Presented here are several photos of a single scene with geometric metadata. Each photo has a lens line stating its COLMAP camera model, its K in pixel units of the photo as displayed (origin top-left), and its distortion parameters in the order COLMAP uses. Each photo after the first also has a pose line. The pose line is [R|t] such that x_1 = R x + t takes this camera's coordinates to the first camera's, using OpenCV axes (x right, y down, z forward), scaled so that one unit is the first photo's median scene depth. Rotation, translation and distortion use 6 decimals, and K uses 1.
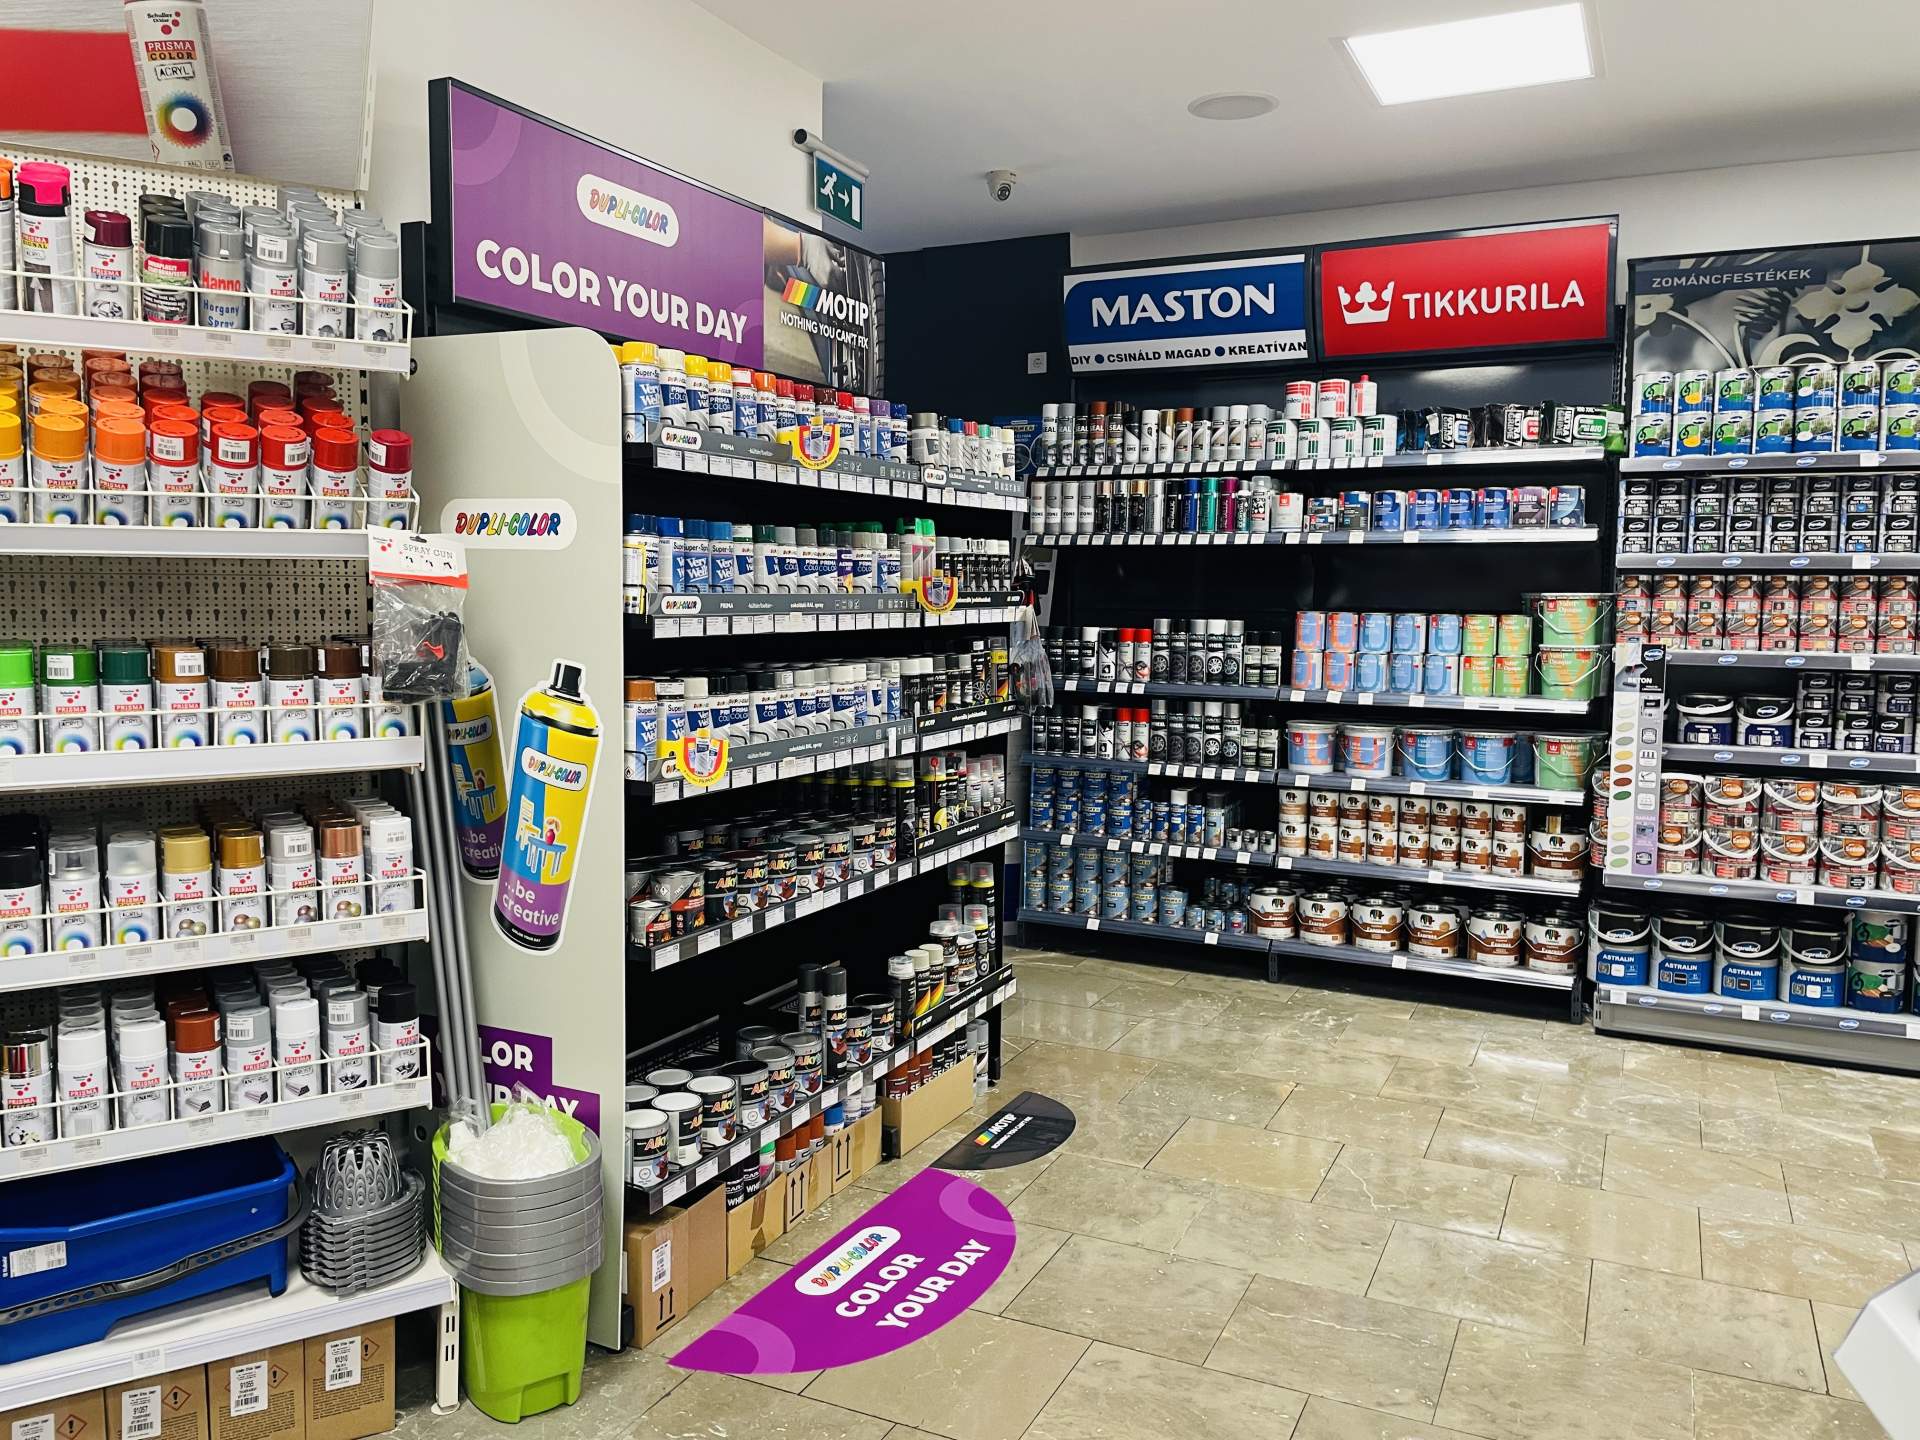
lens RADIAL K [[1460.1, 0, 960.2], [0, 1460.1, 706.7], [0, 0, 1]] dist [0.064168, -0.072717]
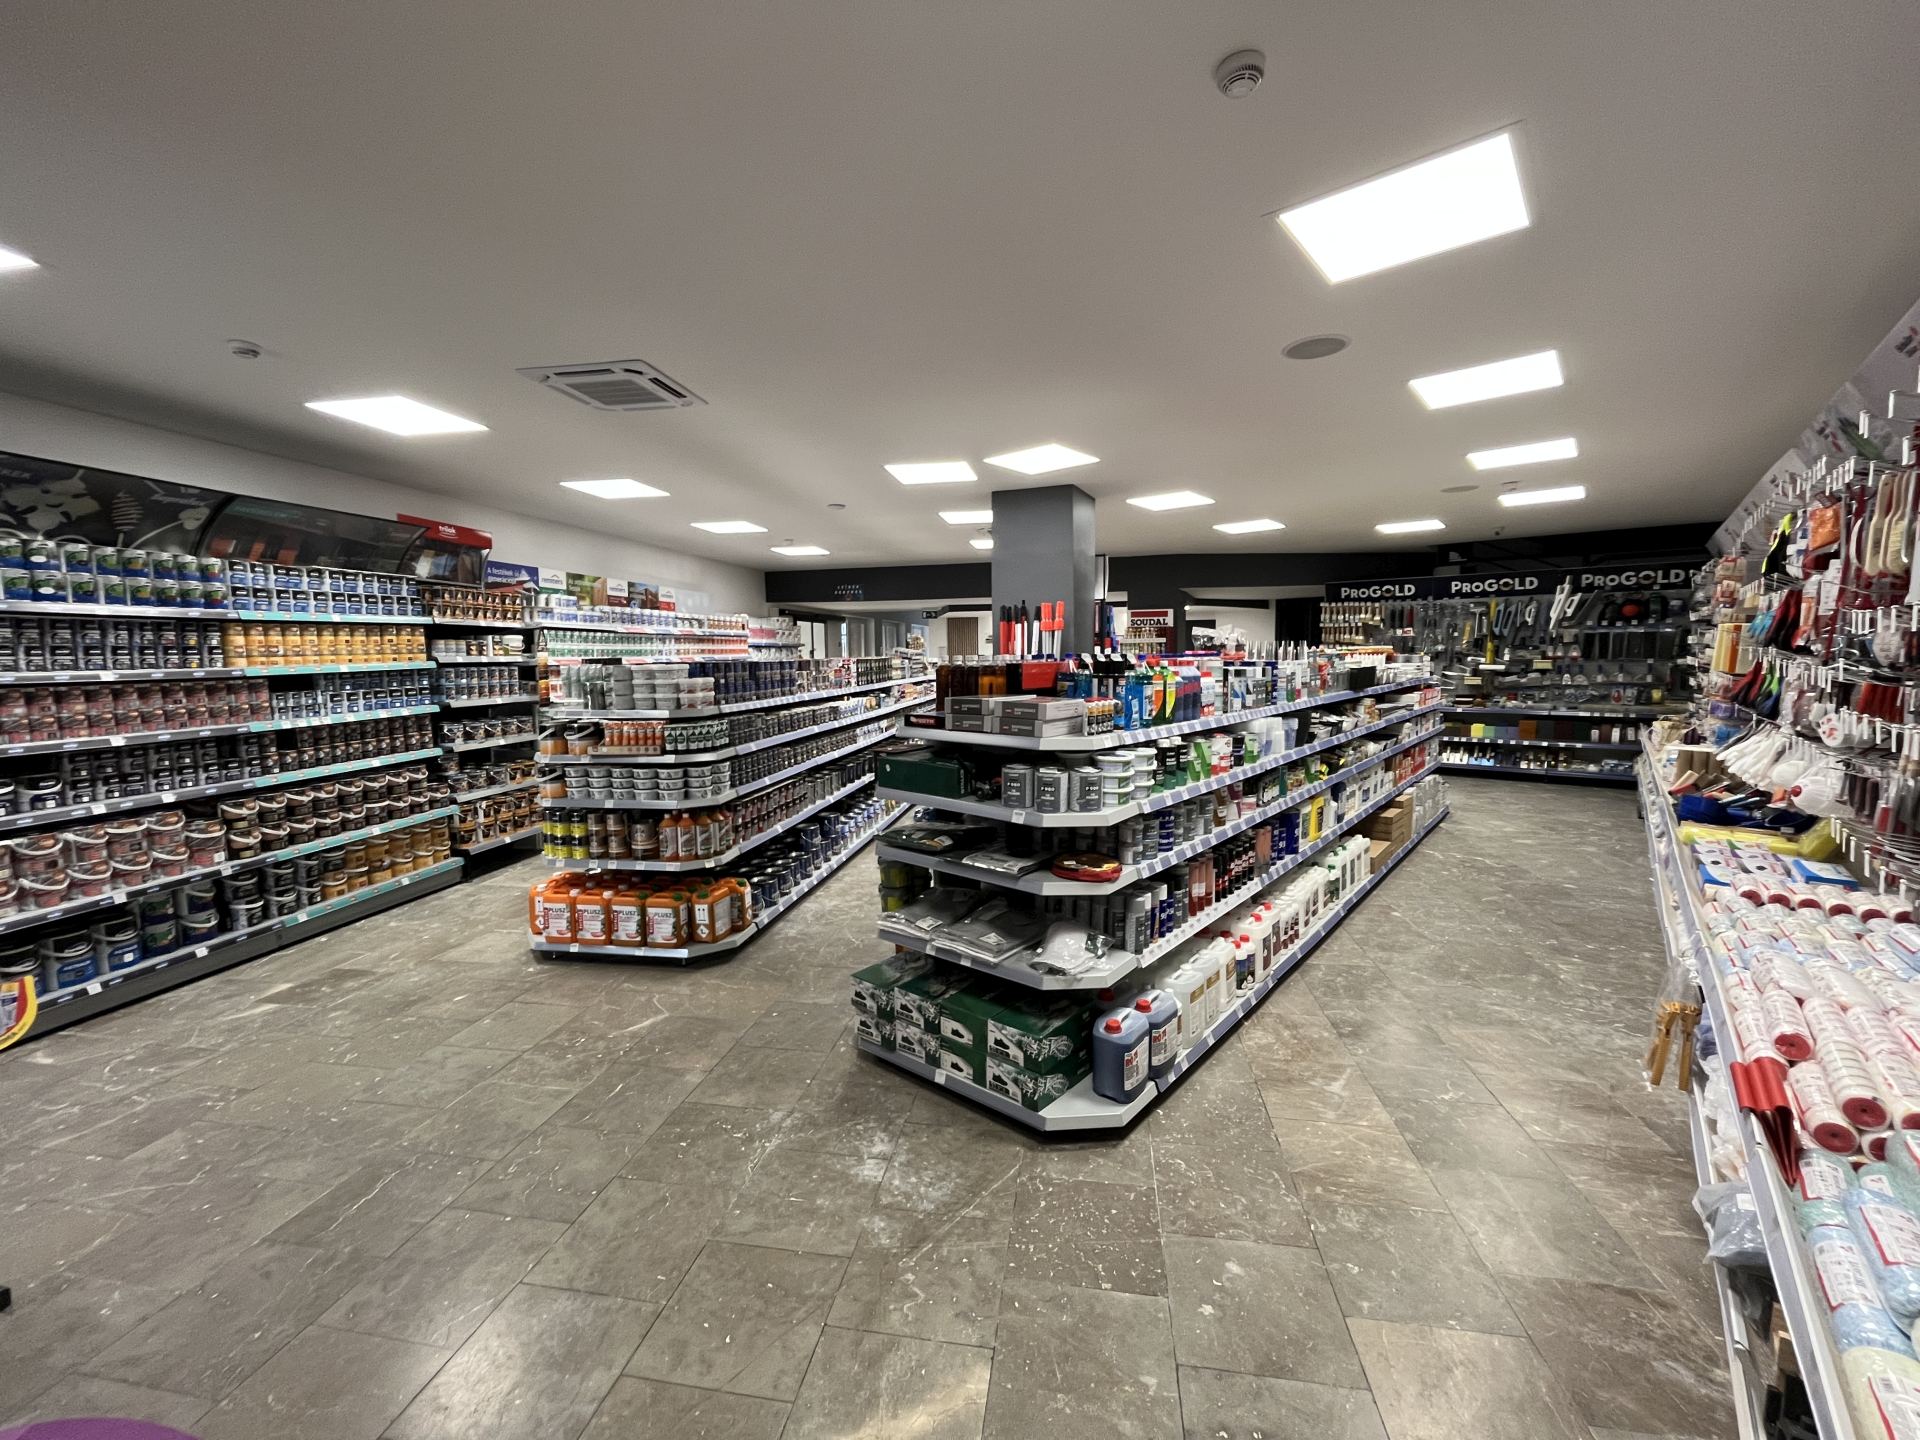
lens RADIAL K [[782.8, 0, 957.7], [0, 782.8, 725.0], [0, 0, 1]] dist [-0.002634, -0.000420]
pose [[-0.266477, -0.096195, 0.959029, -0.586437], [0.087496, 0.988485, 0.123462, -0.101500], [-0.959862, 0.116811, -0.254992, 0.521477]]
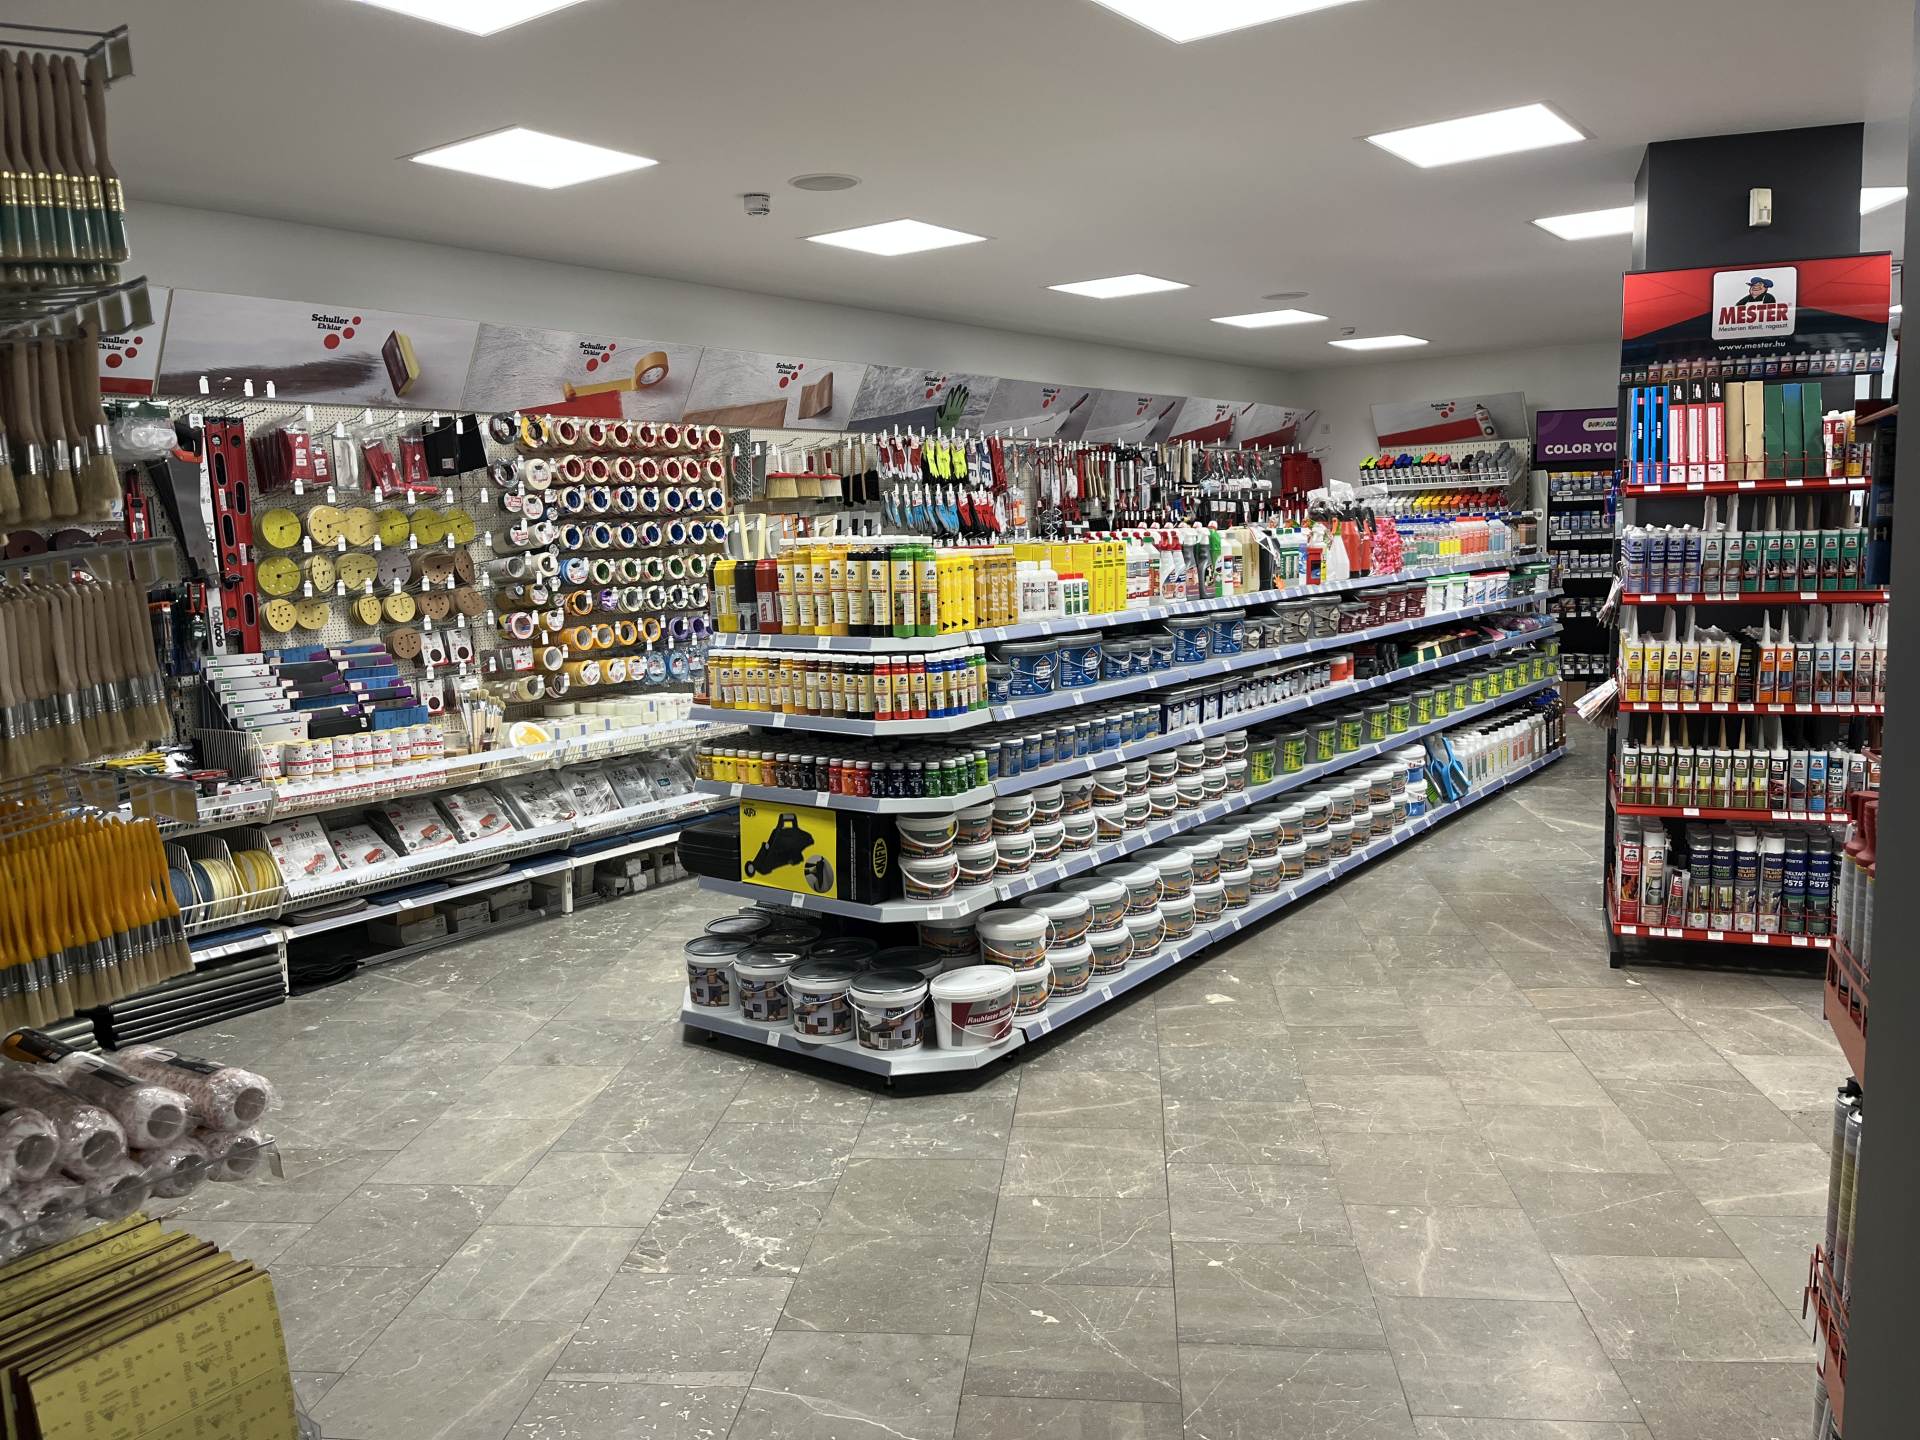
lens RADIAL K [[1444.4, 0, 959.0], [0, 1444.4, 718.8], [0, 0, 1]] dist [0.039848, -0.038329]
pose [[0.321922, 0.107356, -0.940660, 2.844234], [-0.041111, 0.994198, 0.099397, 0.106049], [0.945873, 0.006674, 0.324468, -1.762072]]
